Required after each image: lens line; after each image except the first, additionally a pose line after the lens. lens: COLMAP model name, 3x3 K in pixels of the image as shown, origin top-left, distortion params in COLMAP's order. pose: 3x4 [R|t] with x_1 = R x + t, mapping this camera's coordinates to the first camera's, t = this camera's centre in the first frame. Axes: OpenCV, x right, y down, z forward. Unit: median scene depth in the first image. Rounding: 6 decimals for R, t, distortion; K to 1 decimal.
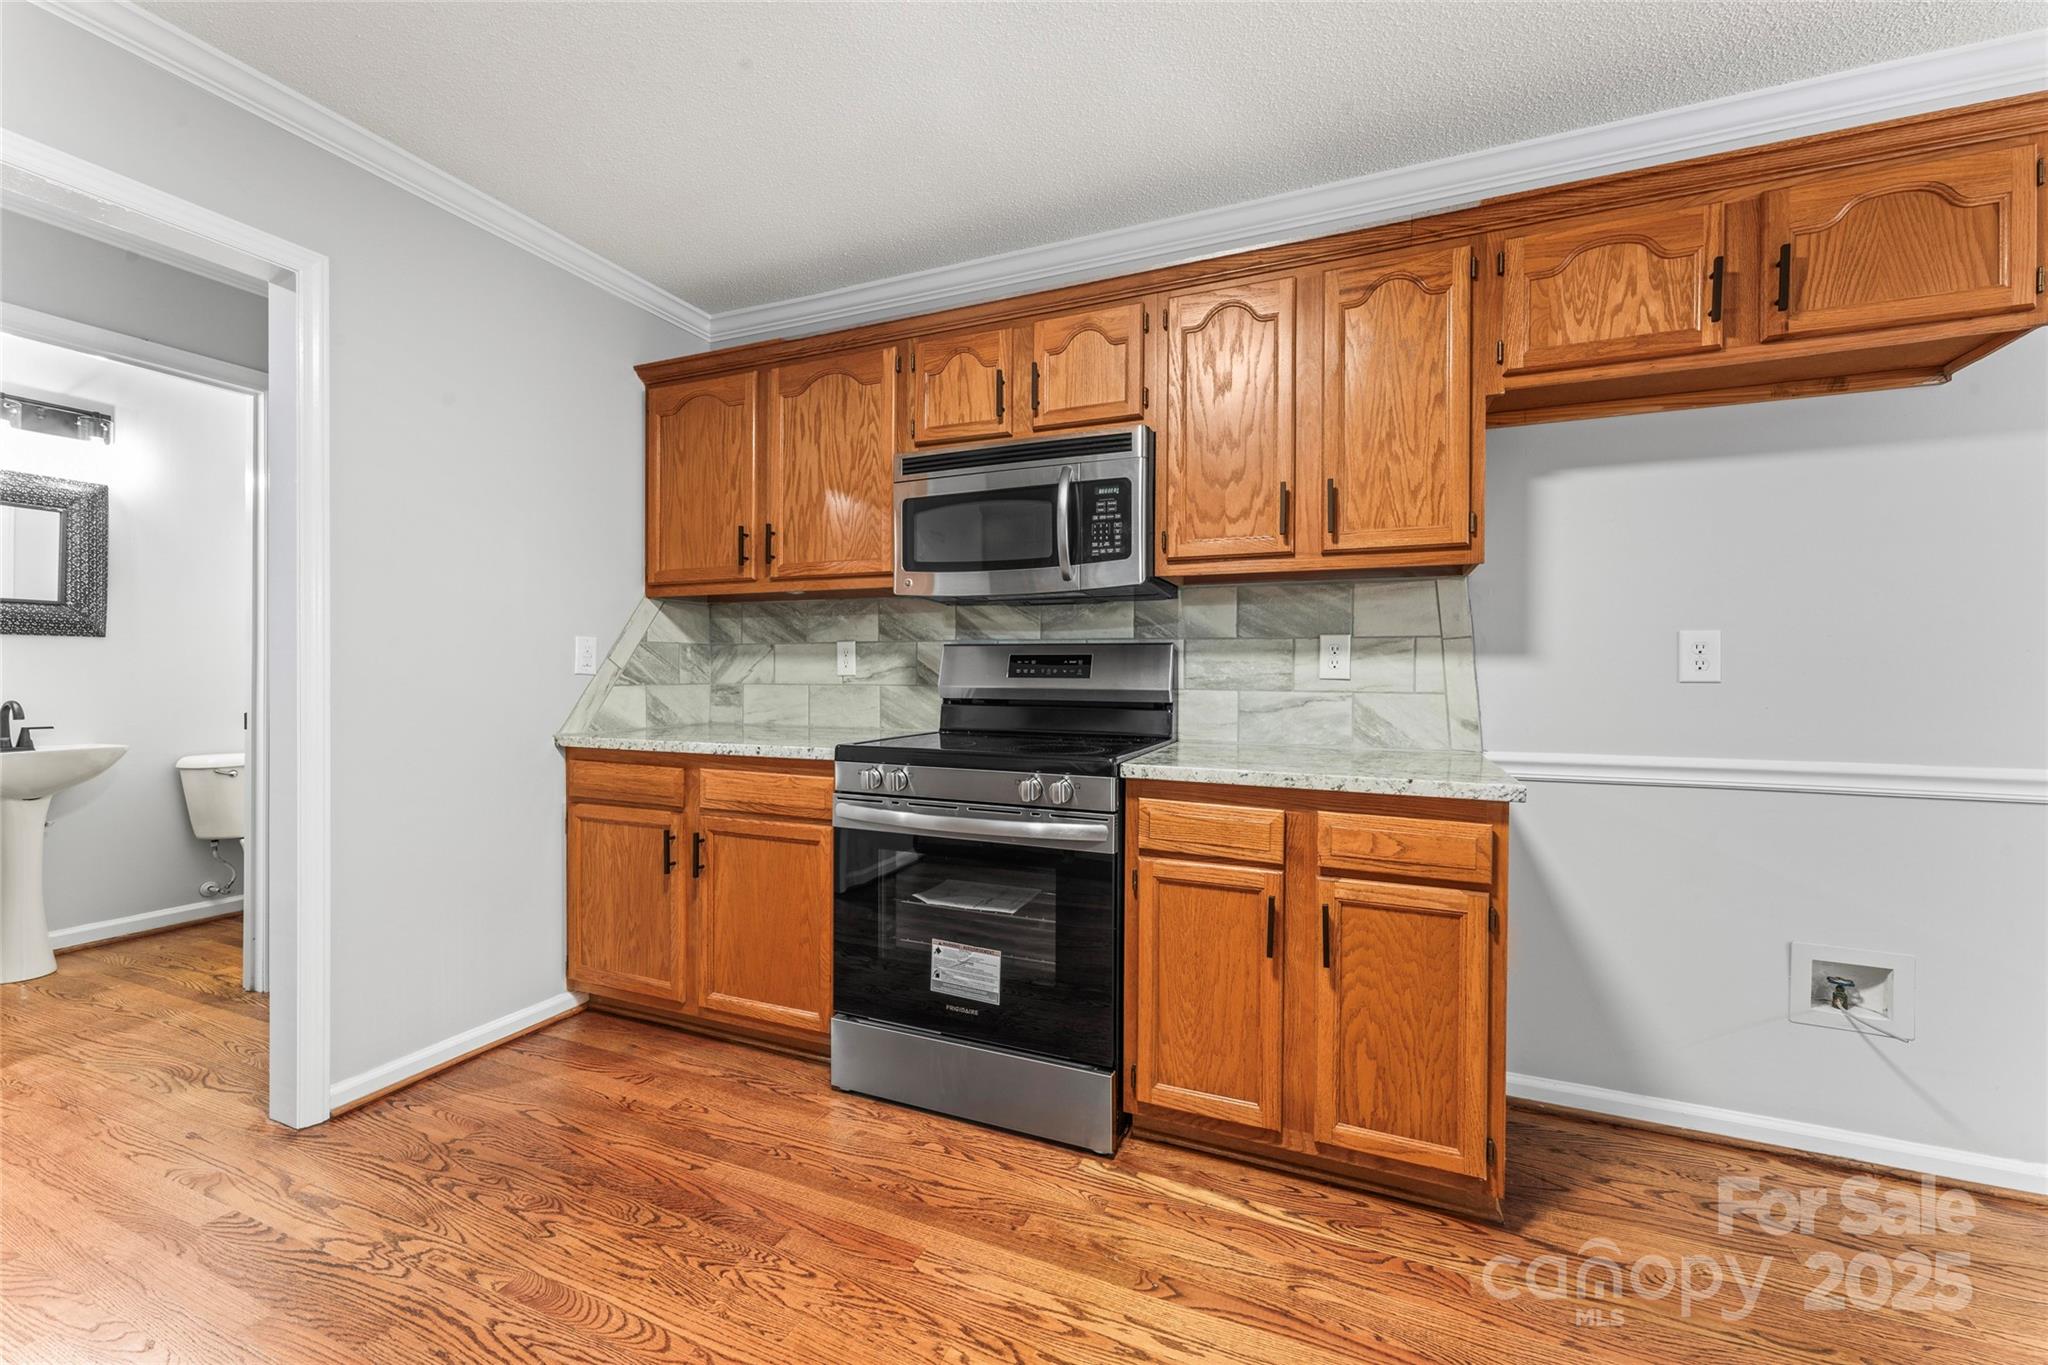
lens RADIAL K [[815.6, 0, 1020.3], [0, 815.6, 678.2], [0, 0, 1]] dist [0.000690, 0.000074]
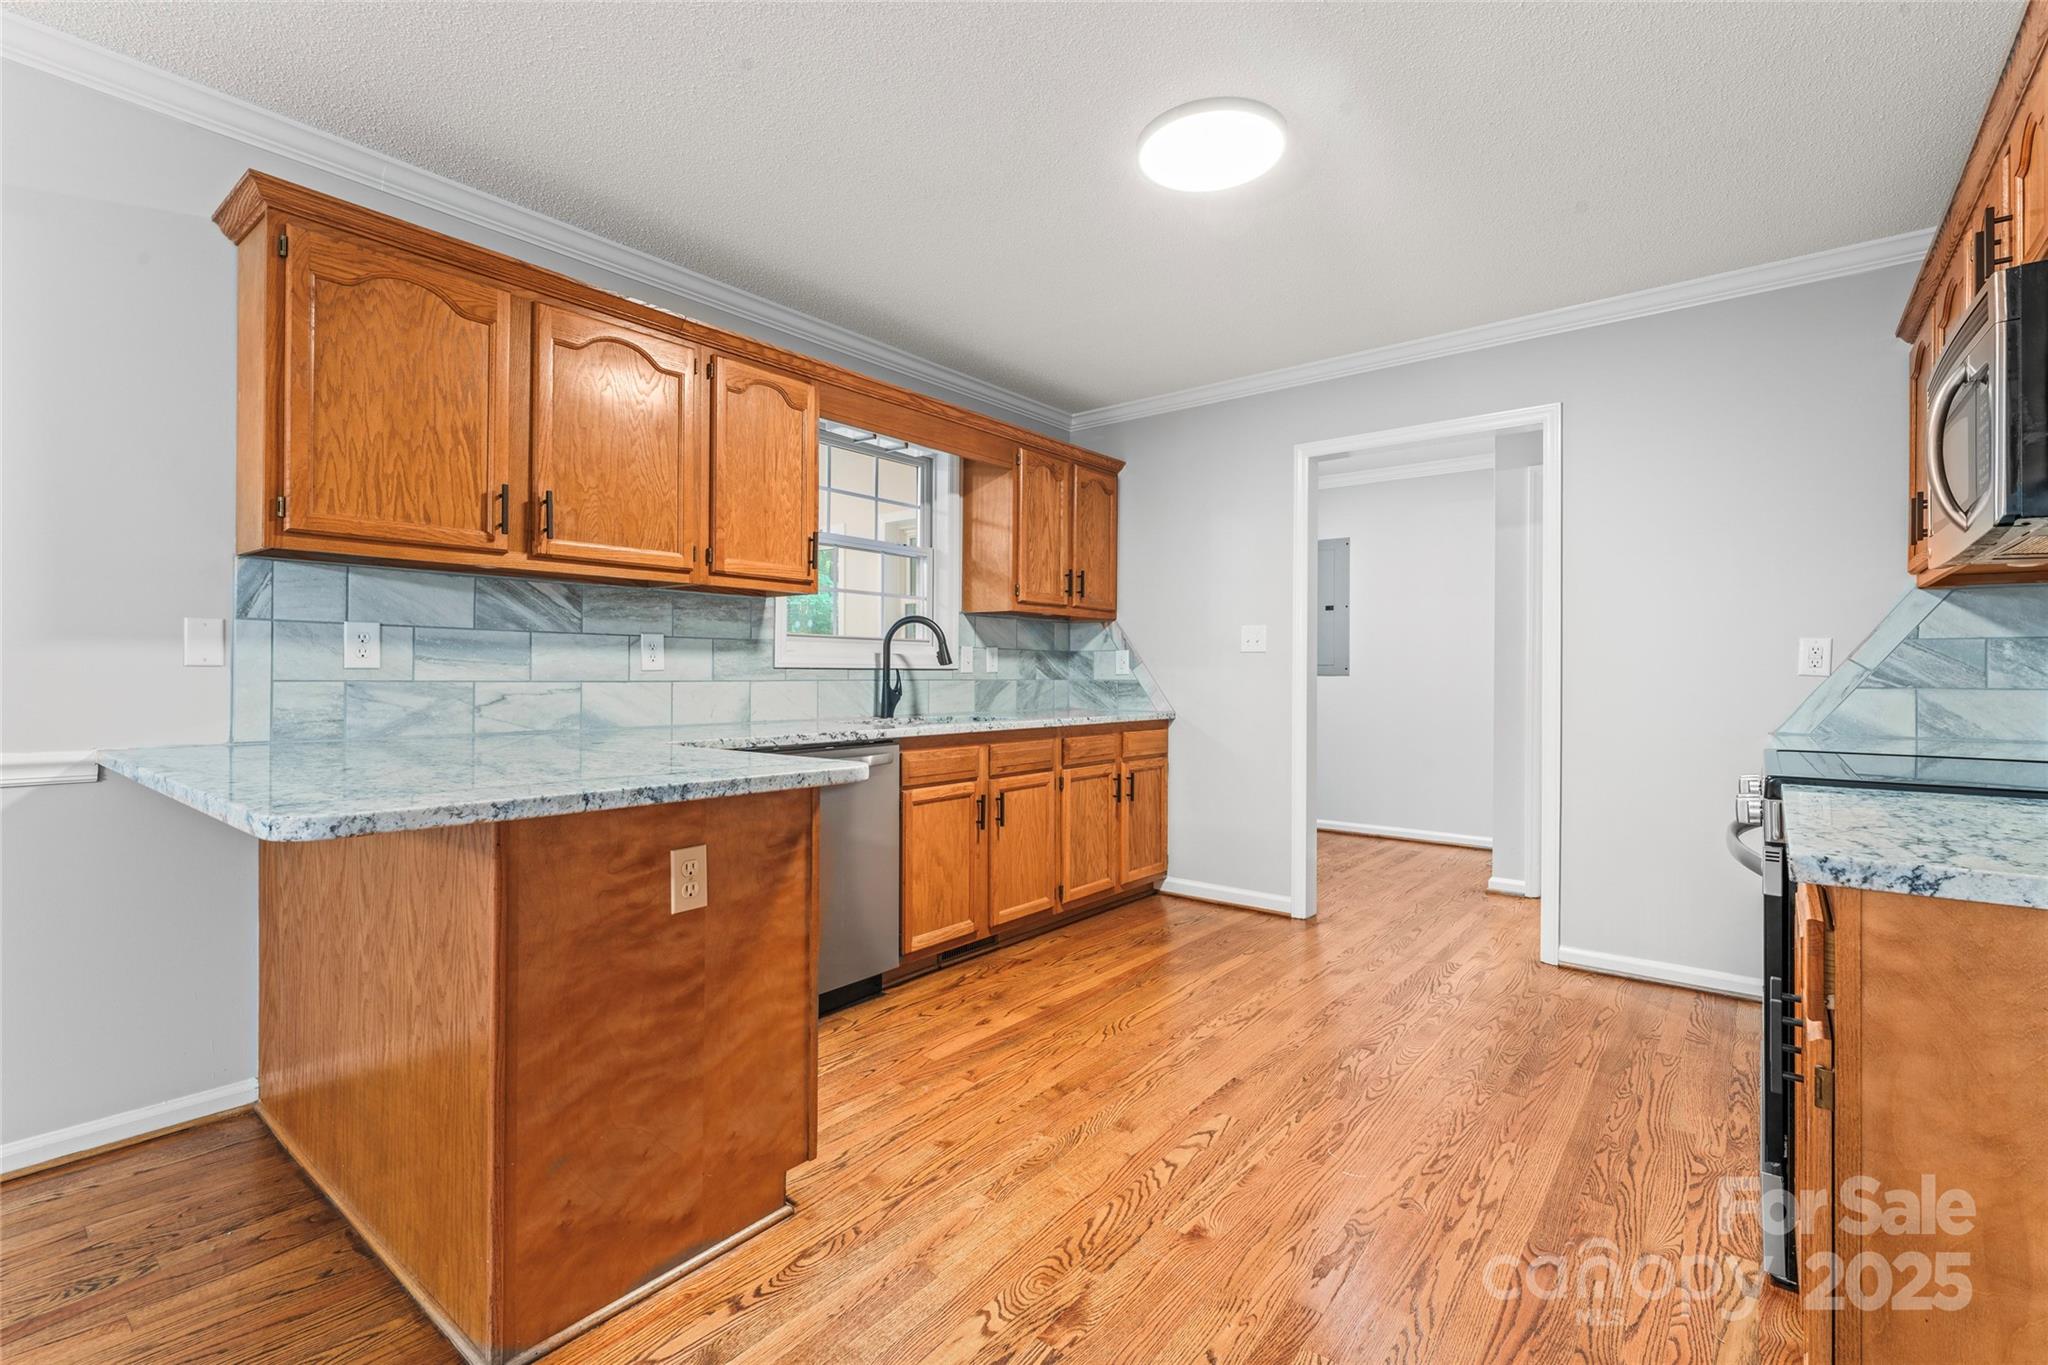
lens RADIAL K [[914.2, 0, 1024.0], [0, 914.2, 682.5], [0, 0, 1]] dist [-0.001383, -0.000363]
pose [[-0.270514, 0.003156, -0.962711, 0.947617], [-0.013406, 0.999885, 0.007044, 0.010206], [0.962623, 0.014812, -0.270441, 0.437495]]
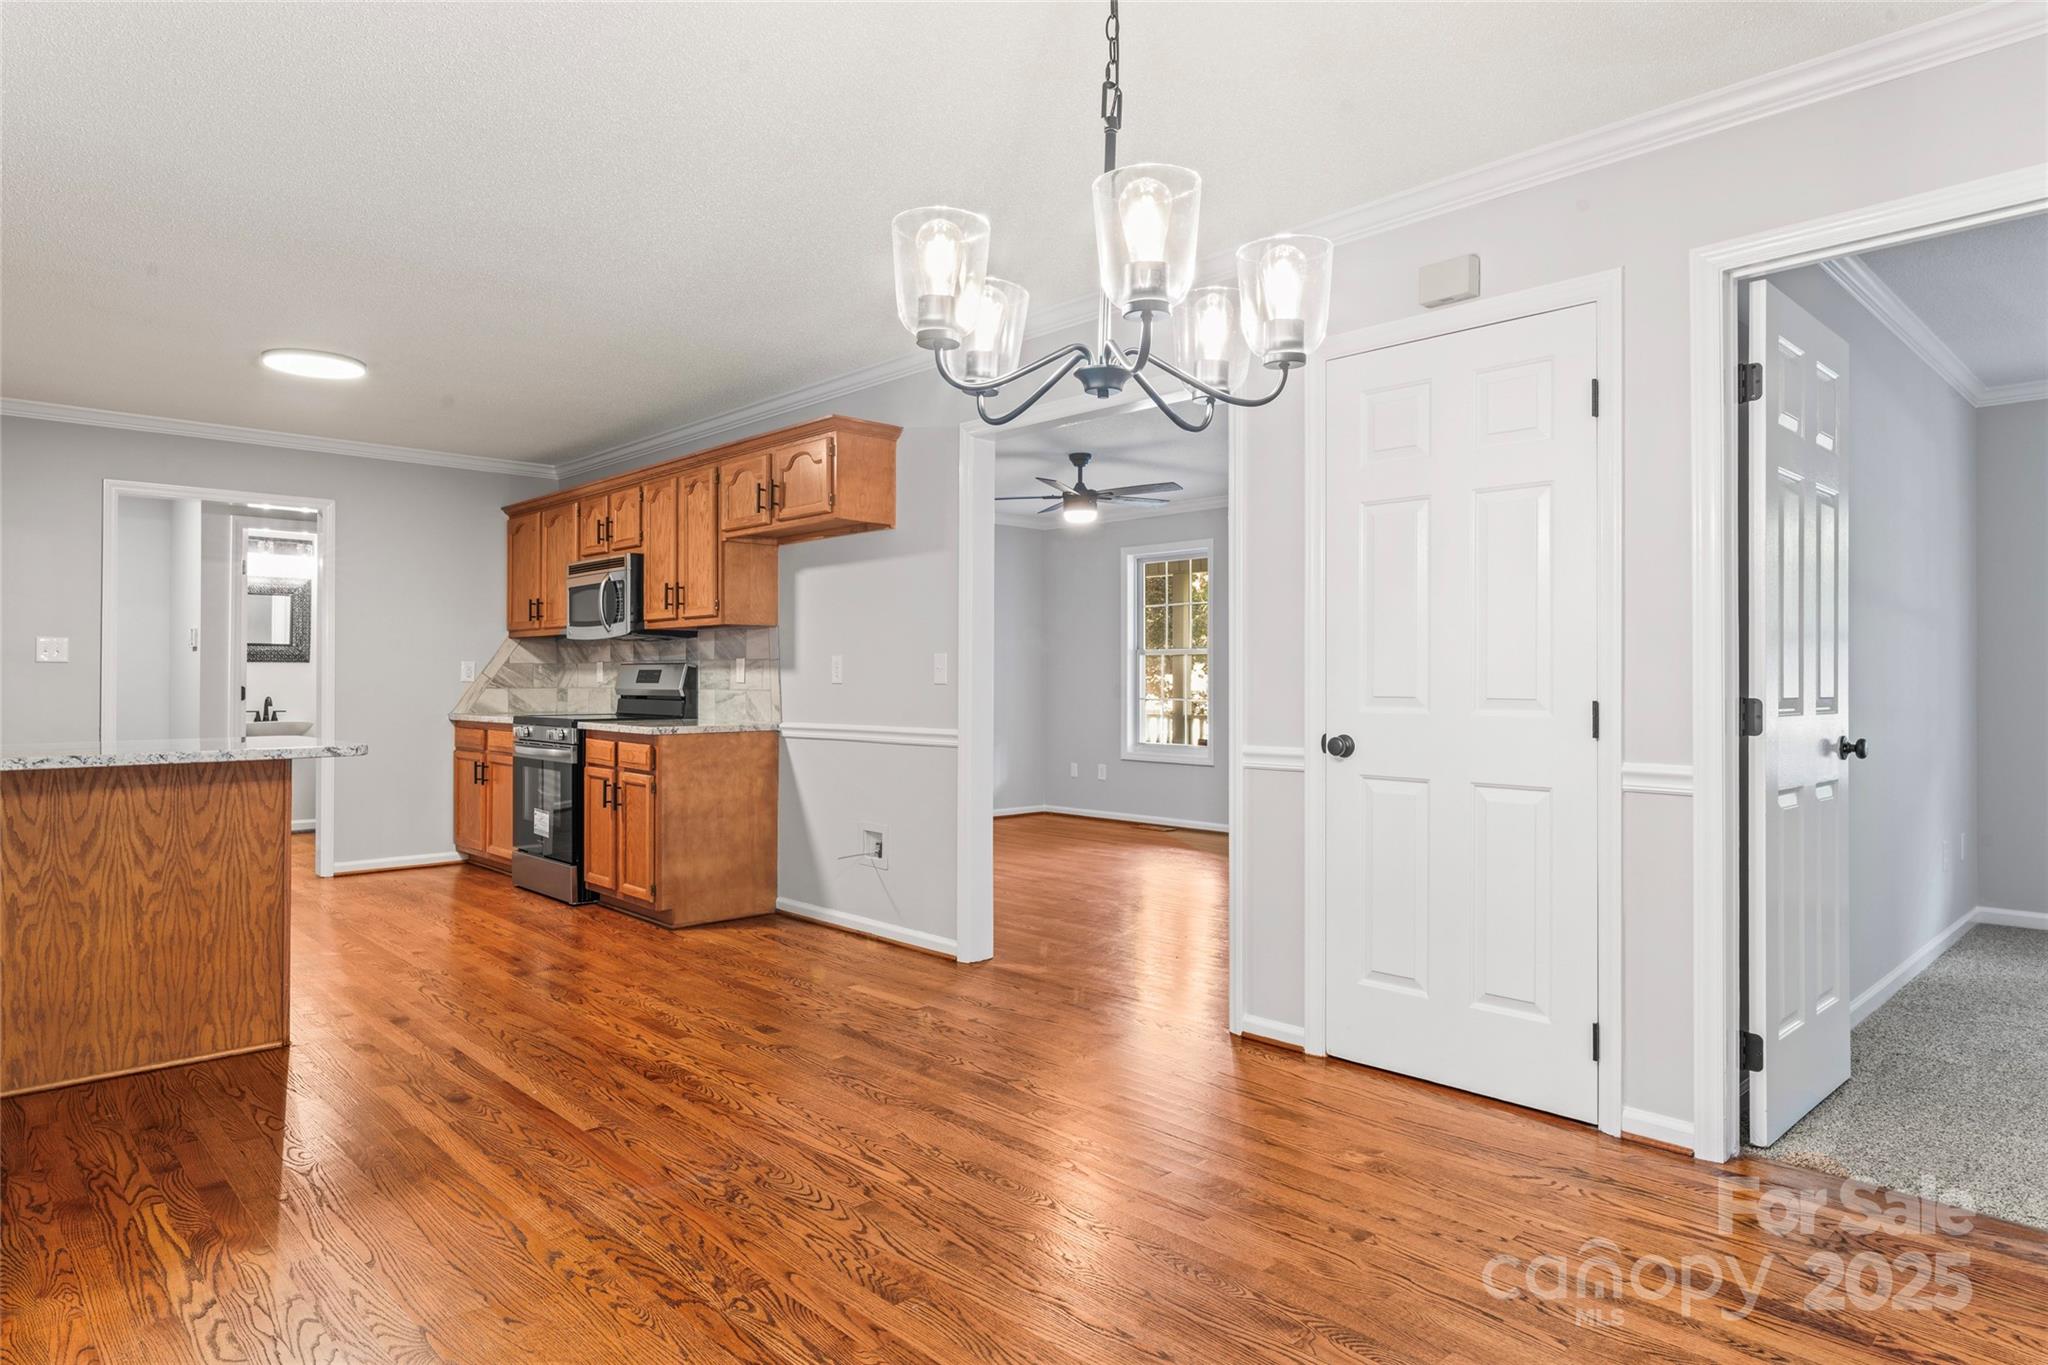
lens RADIAL K [[1178.2, 0, 1024.0], [0, 1178.2, 682.5], [0, 0, 1]] dist [-0.002690, 0.000619]
pose [[0.919902, -0.002351, -0.392141, 1.972498], [-0.000815, 0.999968, -0.007905, 0.020009], [0.392147, 0.007591, 0.919871, -1.133076]]
